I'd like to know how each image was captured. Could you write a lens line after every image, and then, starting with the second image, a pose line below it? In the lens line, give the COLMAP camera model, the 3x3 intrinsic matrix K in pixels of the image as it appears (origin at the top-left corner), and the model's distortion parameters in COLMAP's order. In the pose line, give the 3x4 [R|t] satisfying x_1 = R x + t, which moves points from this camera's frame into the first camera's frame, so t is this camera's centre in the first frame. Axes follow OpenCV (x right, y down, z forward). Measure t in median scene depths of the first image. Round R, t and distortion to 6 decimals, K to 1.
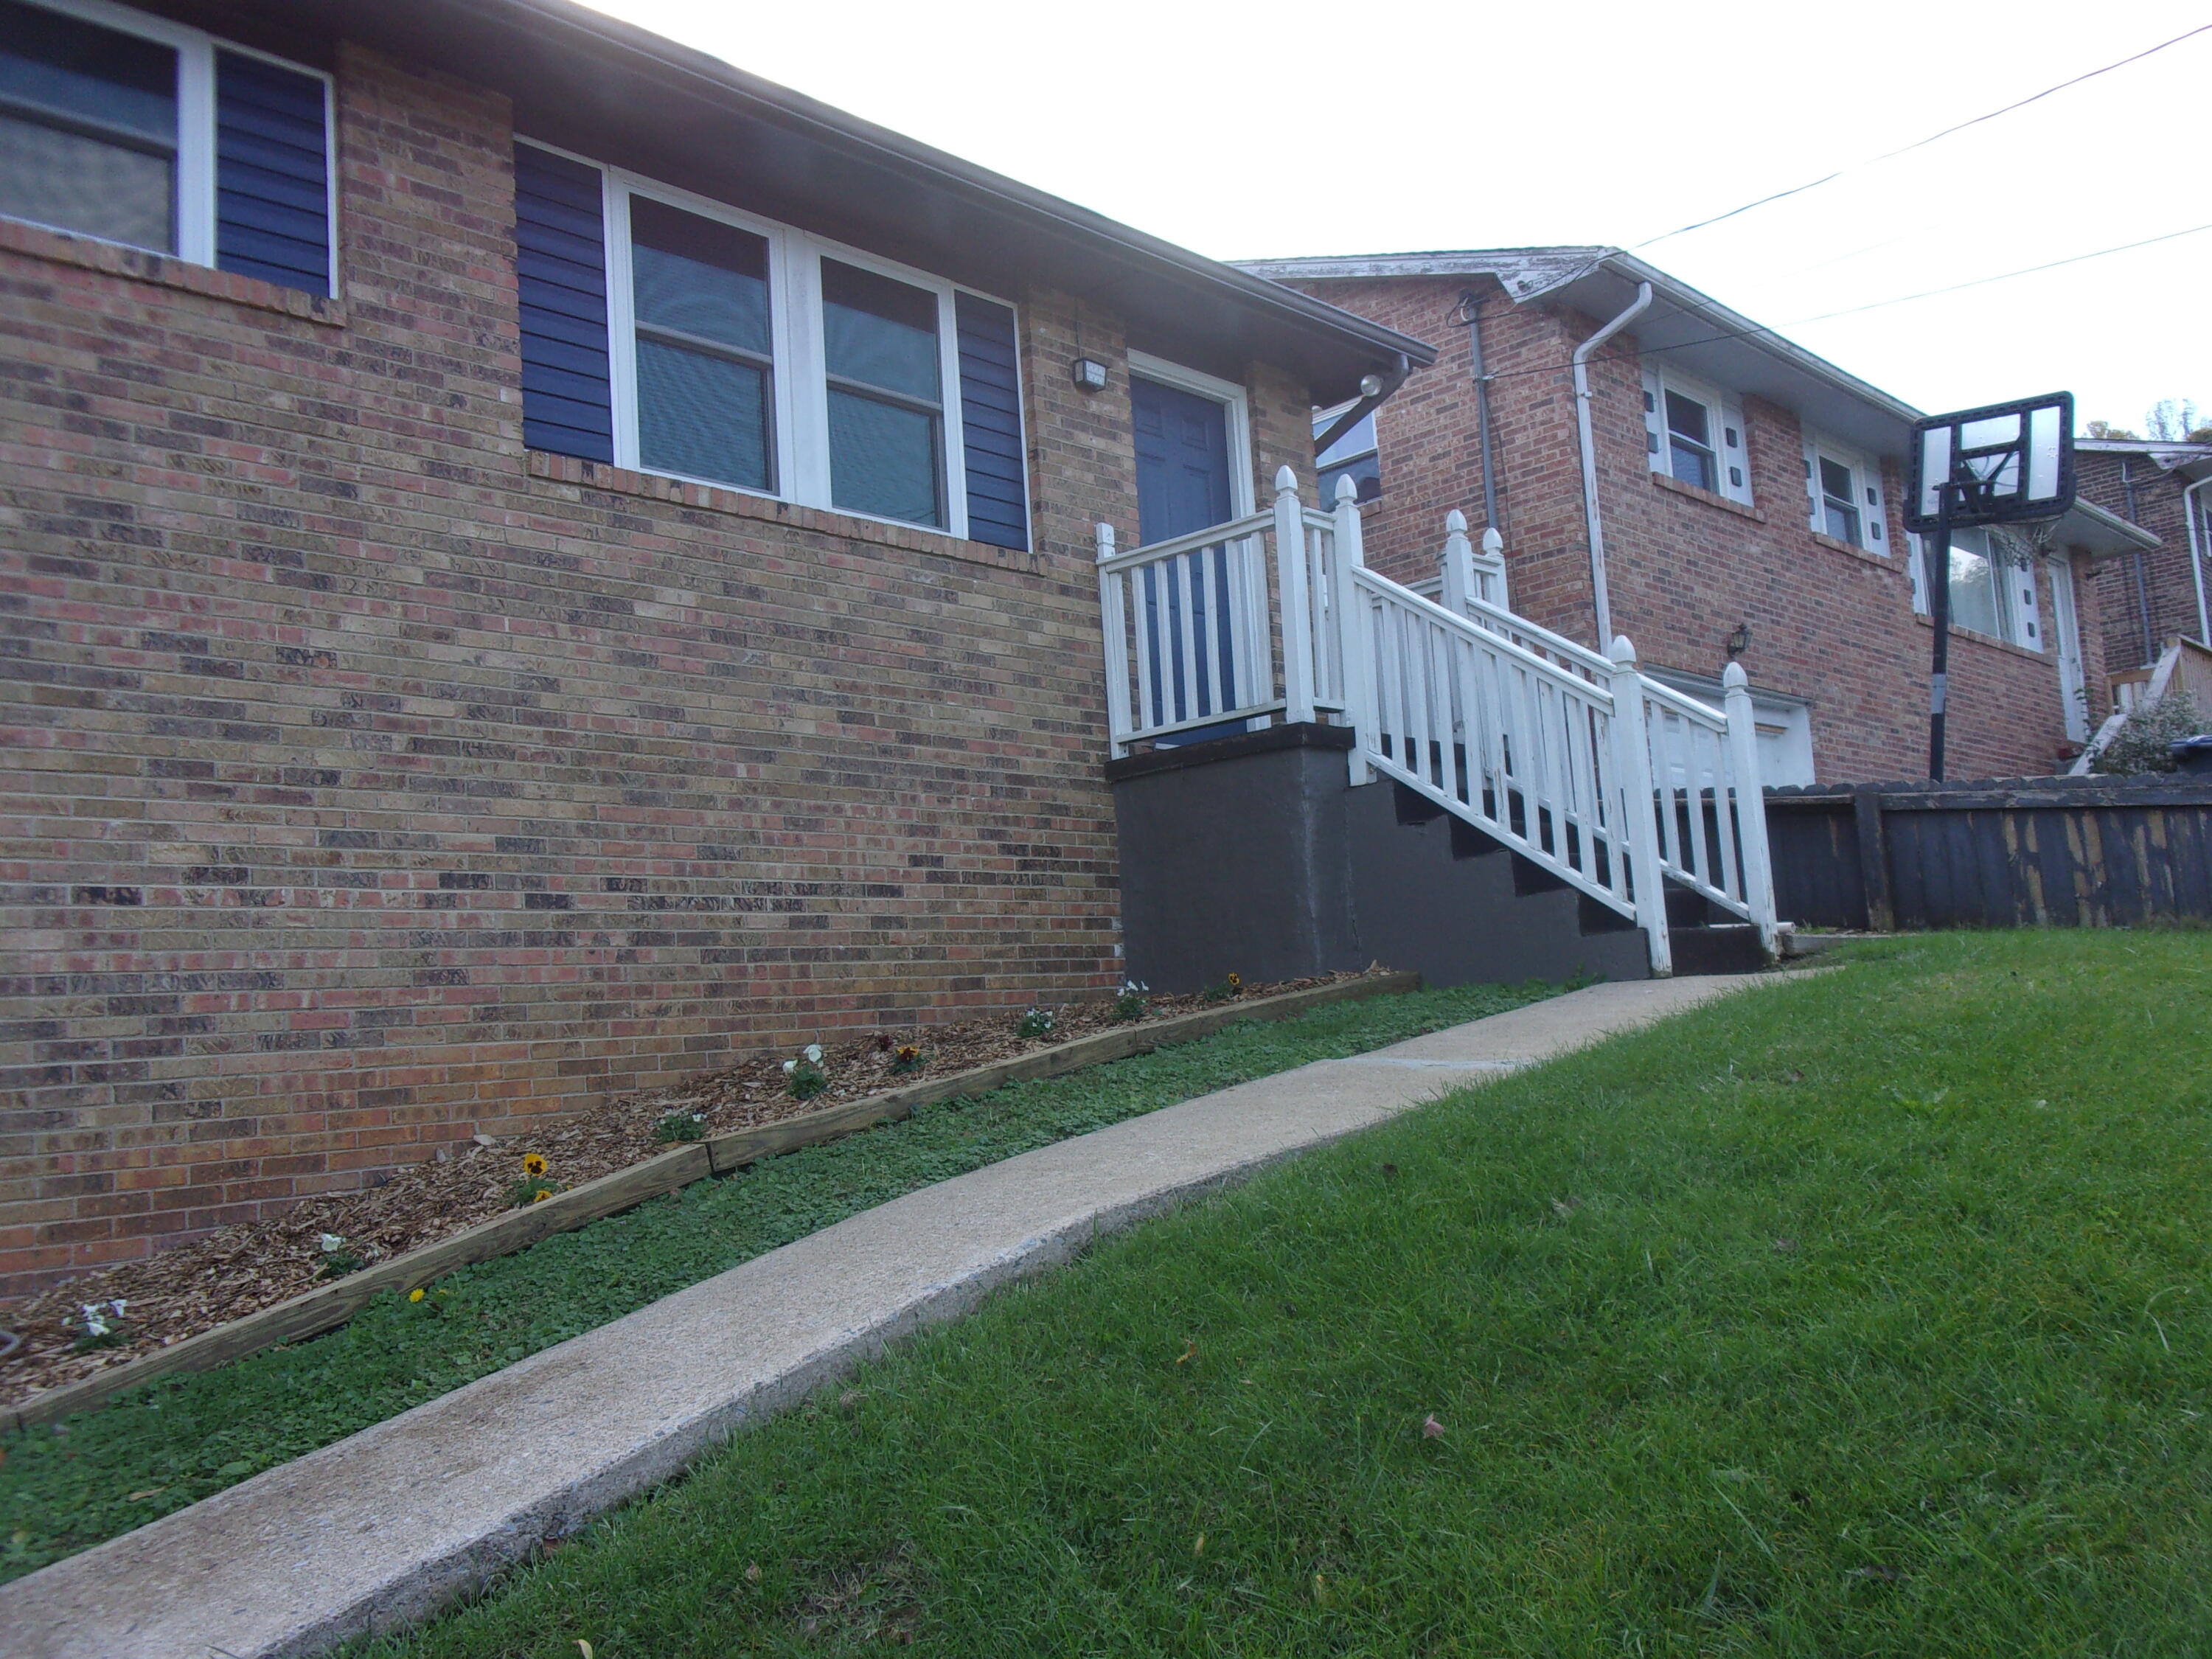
lens RADIAL K [[1791.2, 0, 1096.6], [0, 1791.2, 843.1], [0, 0, 1]] dist [0.004815, -0.040973]
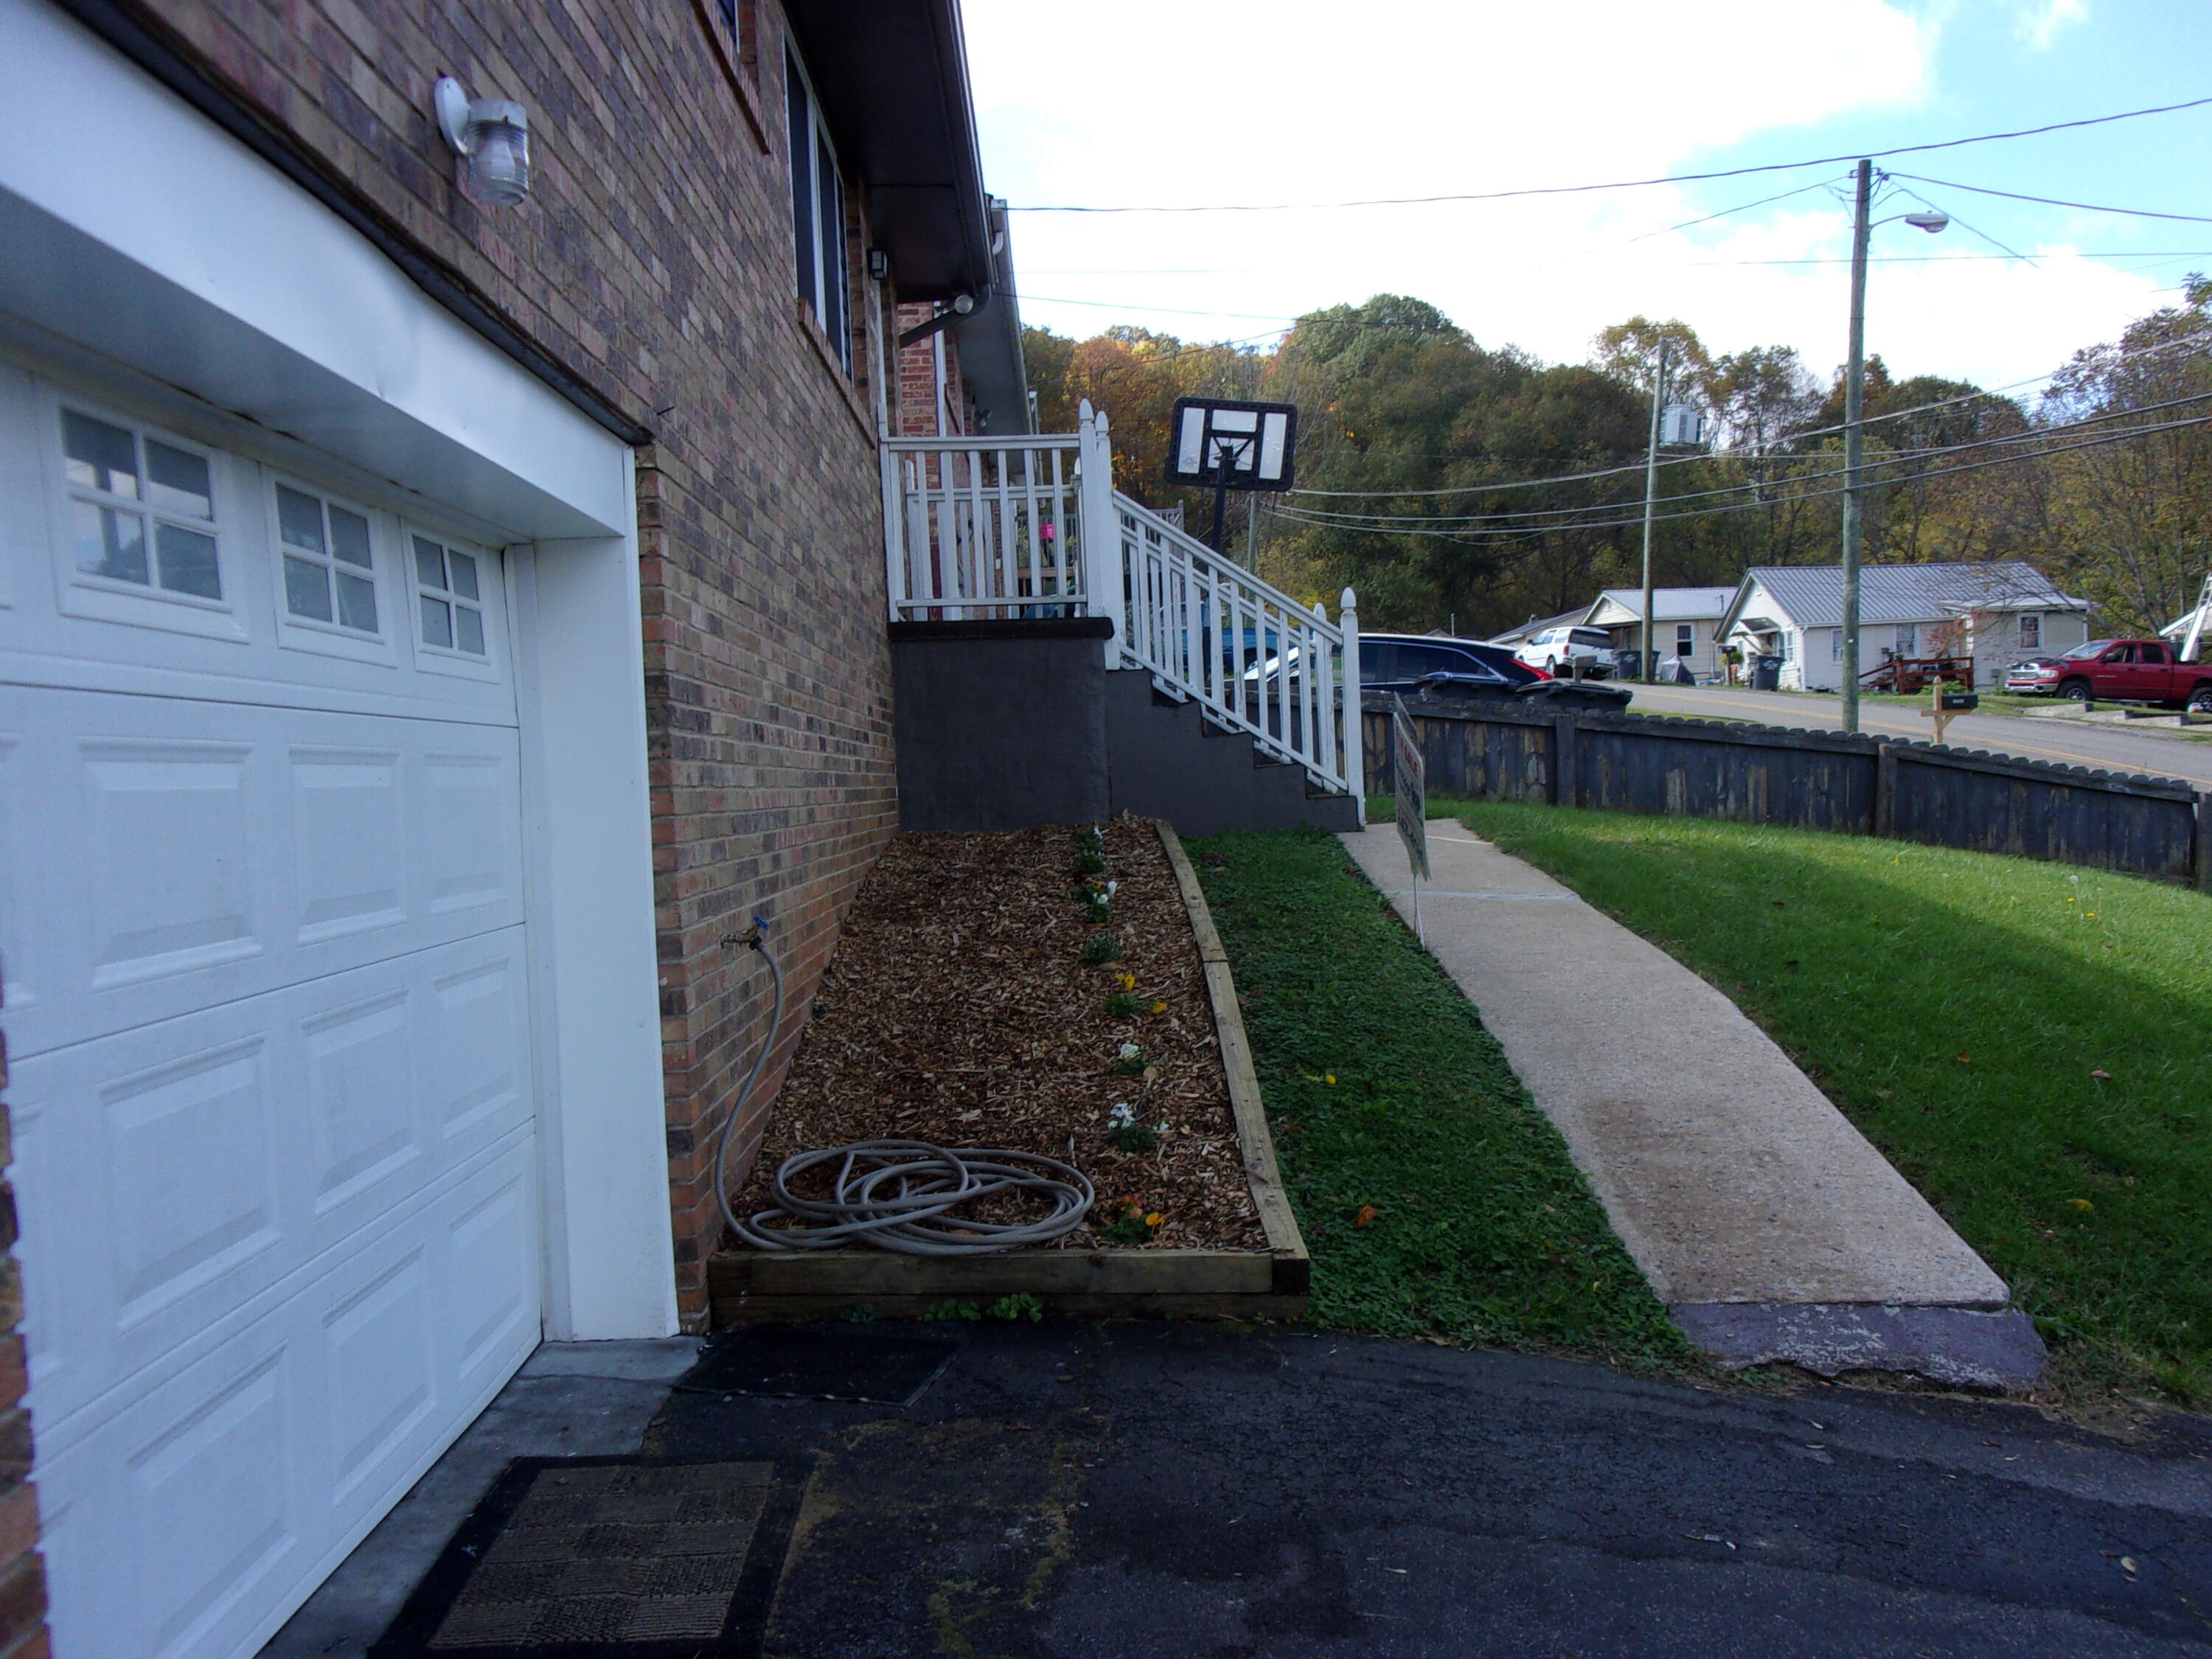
lens RADIAL K [[1791.2, 0, 1096.6], [0, 1791.2, 843.1], [0, 0, 1]] dist [0.004815, -0.040973]
pose [[0.685396, 0.001502, 0.728169, -0.633707], [-0.079122, 0.994231, 0.072424, -0.001589], [-0.723859, -0.107253, 0.681561, 0.128595]]
